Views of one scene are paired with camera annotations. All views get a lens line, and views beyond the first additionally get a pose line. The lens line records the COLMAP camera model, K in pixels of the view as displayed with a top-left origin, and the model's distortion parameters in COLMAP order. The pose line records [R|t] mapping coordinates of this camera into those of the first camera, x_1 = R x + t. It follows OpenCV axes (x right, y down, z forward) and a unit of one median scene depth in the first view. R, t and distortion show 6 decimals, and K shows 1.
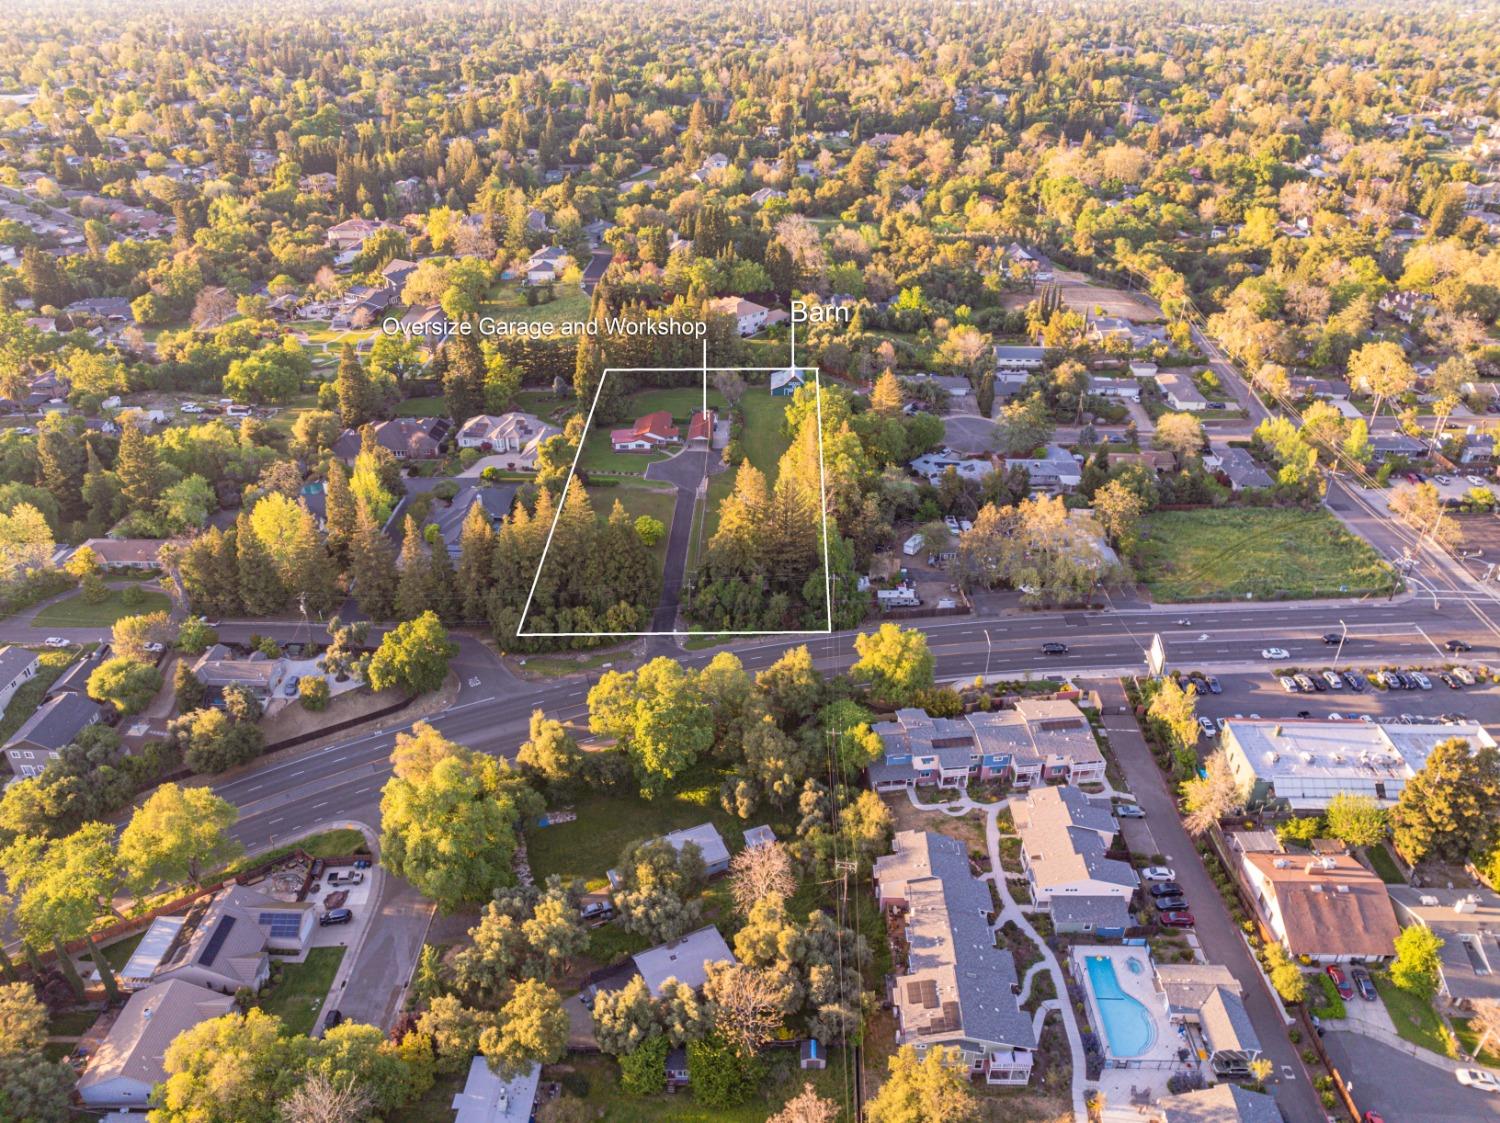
lens RADIAL K [[1059.7, 0, 748.0], [0, 1059.7, 561.6], [0, 0, 1]] dist [-0.039252, 0.012908]
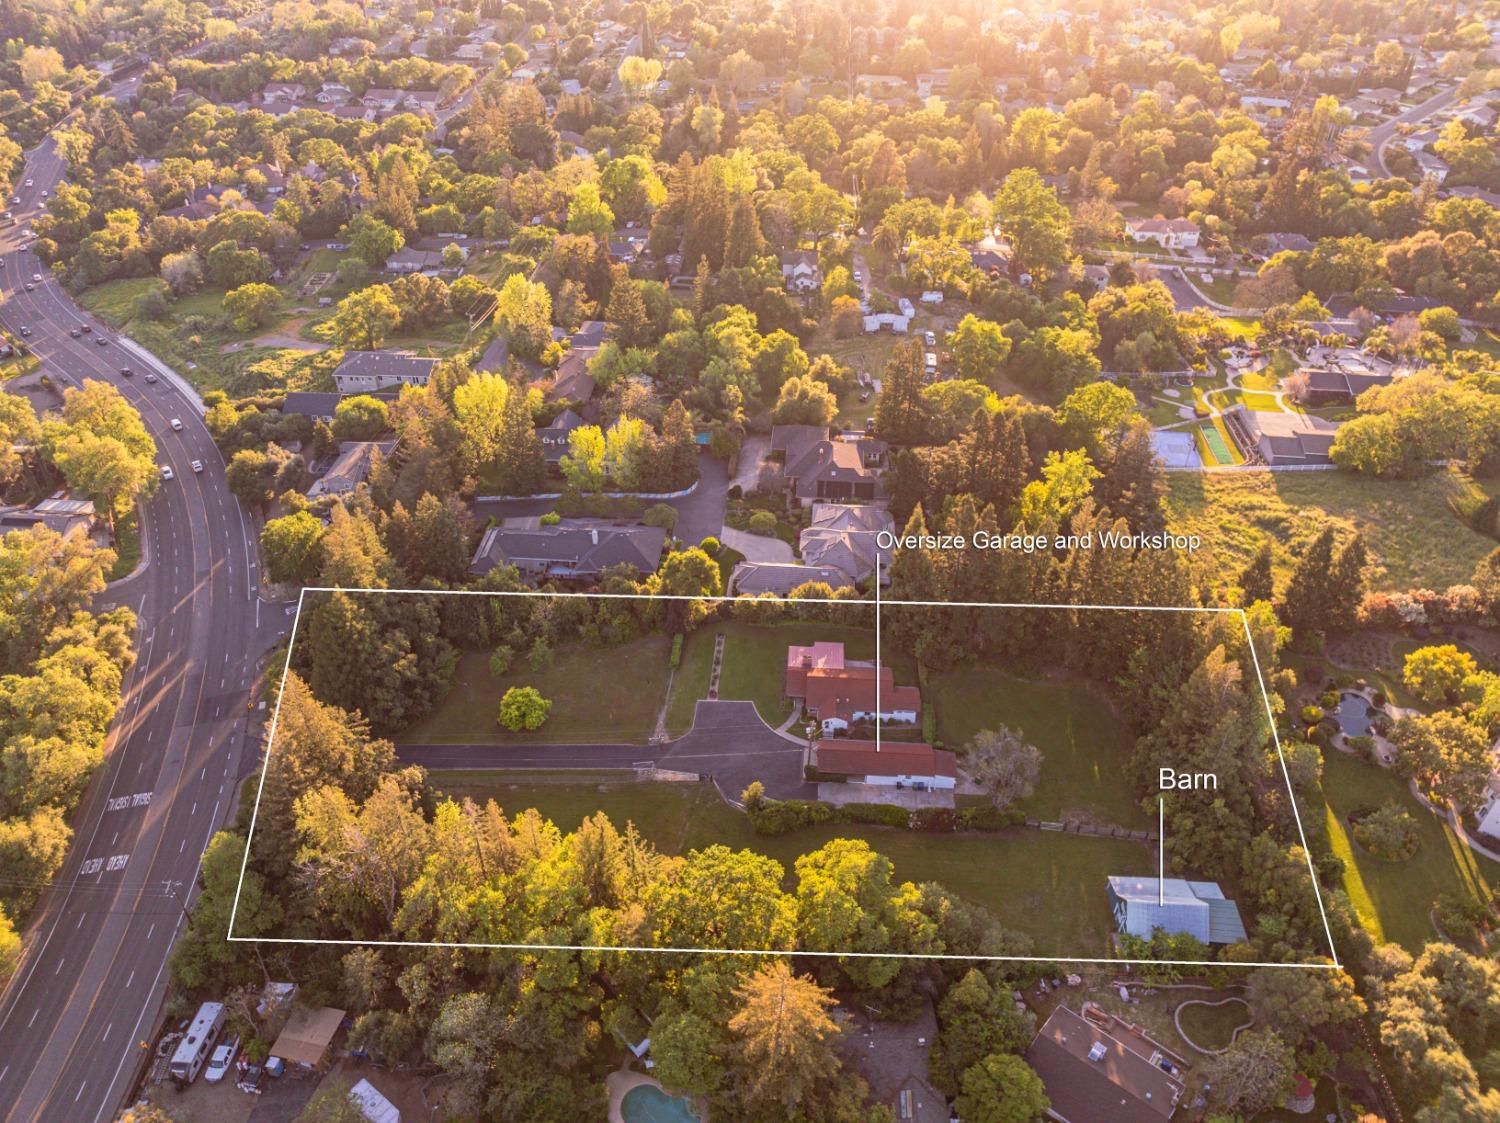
lens RADIAL K [[1059.7, 0, 752.4], [0, 1059.7, 552.5], [0, 0, 1]] dist [-0.039252, 0.012908]
pose [[-0.042145, 0.580306, -0.813307, 0.239147], [-0.504565, 0.690237, 0.518640, -0.320844], [0.862345, 0.432224, 0.263712, 0.560456]]
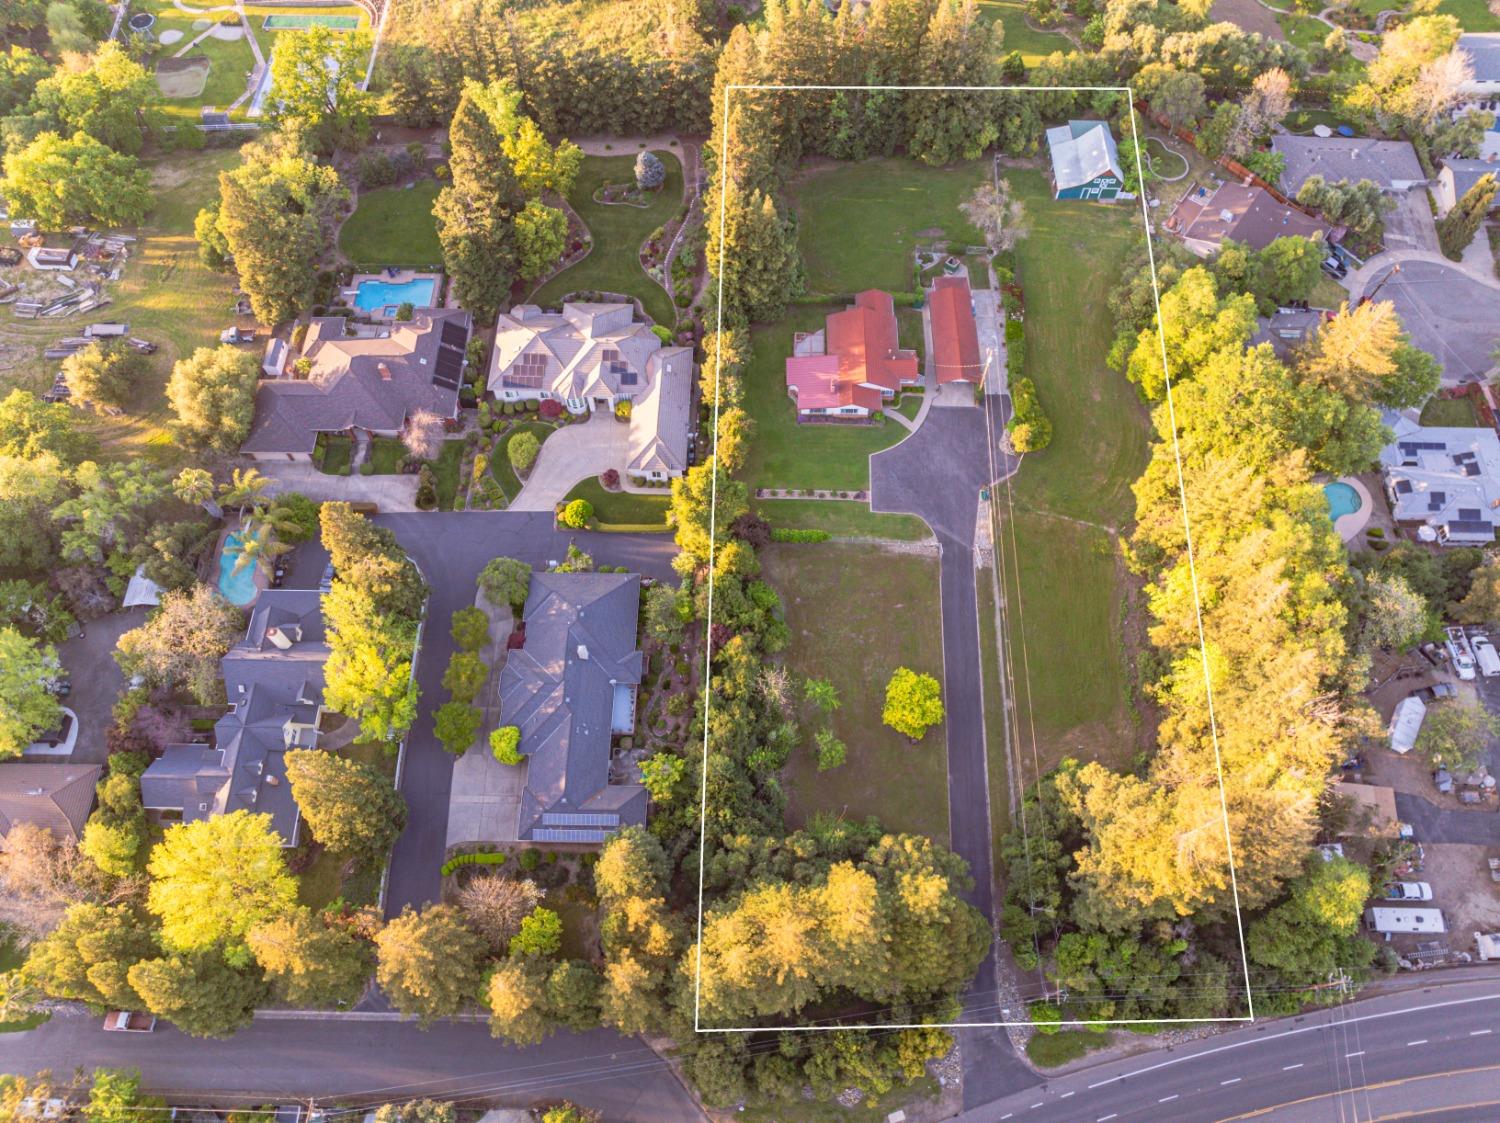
lens RADIAL K [[1059.7, 0, 749.6], [0, 1059.7, 562.7], [0, 0, 1]] dist [-0.039252, 0.012908]
pose [[0.999847, -0.015262, 0.008489, -0.110387], [0.008301, 0.843008, 0.537837, -0.230028], [-0.015365, -0.537684, 0.843006, 0.368343]]
